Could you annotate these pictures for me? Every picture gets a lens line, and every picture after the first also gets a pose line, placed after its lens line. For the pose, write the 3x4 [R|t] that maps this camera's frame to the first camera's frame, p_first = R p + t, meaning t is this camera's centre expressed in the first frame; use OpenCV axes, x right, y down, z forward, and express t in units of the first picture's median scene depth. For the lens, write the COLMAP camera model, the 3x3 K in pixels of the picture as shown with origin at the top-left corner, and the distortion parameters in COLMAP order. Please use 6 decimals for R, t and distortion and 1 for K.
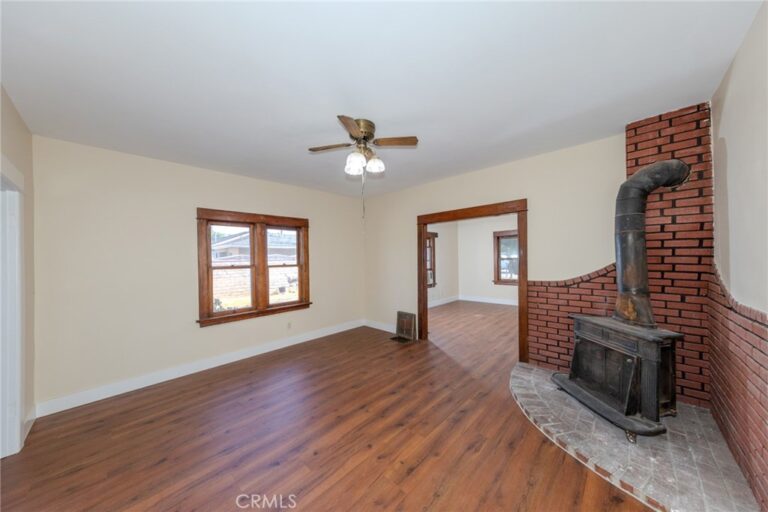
lens RADIAL K [[246.9, 0, 388.6], [0, 246.9, 259.9], [0, 0, 1]] dist [-0.001177, -0.000090]
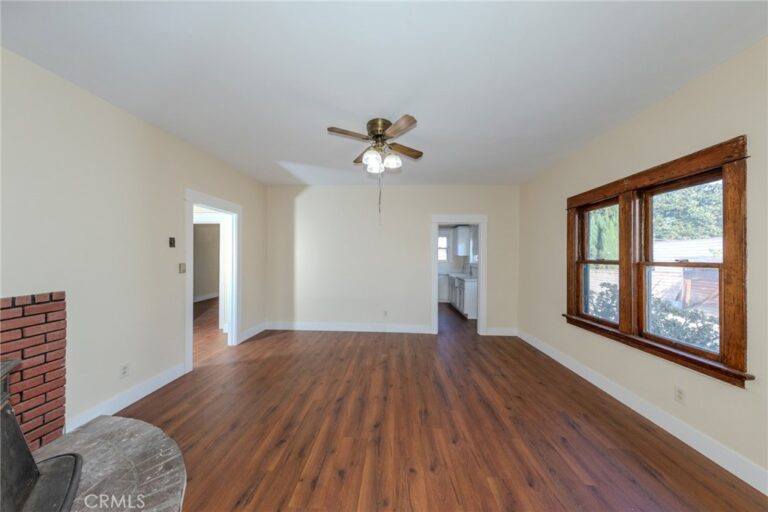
lens RADIAL K [[246.9, 0, 390.0], [0, 246.9, 253.2], [0, 0, 1]] dist [-0.001177, -0.000090]
pose [[-0.750482, 0.005198, -0.660870, 0.484573], [0.002722, 0.999985, 0.004774, -0.002954], [0.660885, 0.001784, -0.750485, 1.574931]]
